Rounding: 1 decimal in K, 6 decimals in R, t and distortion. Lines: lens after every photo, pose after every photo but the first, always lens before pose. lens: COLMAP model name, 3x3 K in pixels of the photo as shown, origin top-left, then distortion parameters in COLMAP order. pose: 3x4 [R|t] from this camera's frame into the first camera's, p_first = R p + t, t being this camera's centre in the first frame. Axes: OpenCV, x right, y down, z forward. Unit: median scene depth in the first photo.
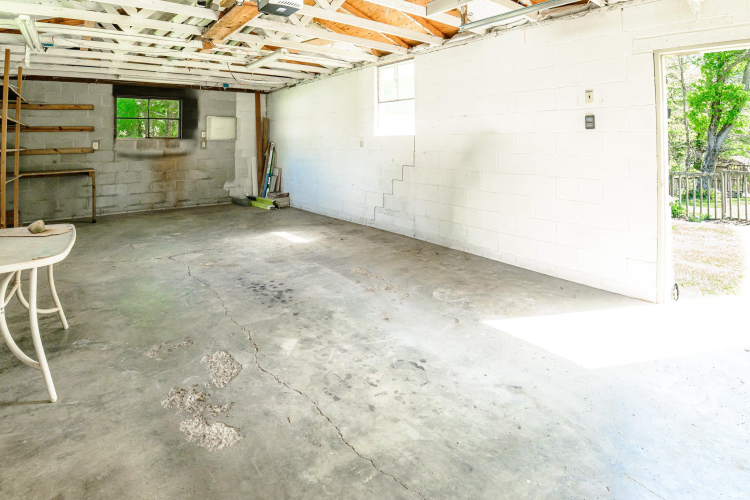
lens RADIAL K [[395.3, 0, 375.0], [0, 395.3, 250.0], [0, 0, 1]] dist [-0.018767, -0.017937]
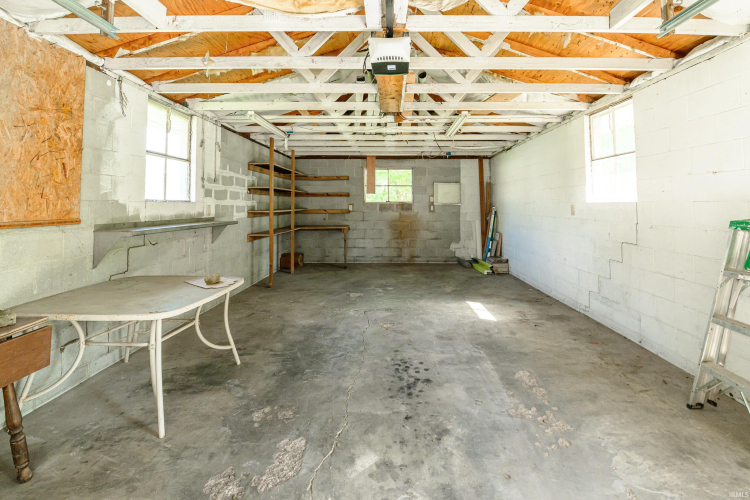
lens RADIAL K [[375.8, 0, 375.0], [0, 375.8, 250.0], [0, 0, 1]] dist [-0.001801, -0.002218]
pose [[0.787472, 0.072890, -0.612025, 0.117605], [-0.158414, 0.983560, -0.086688, -0.060805], [0.595645, 0.165217, 0.786073, 0.171444]]
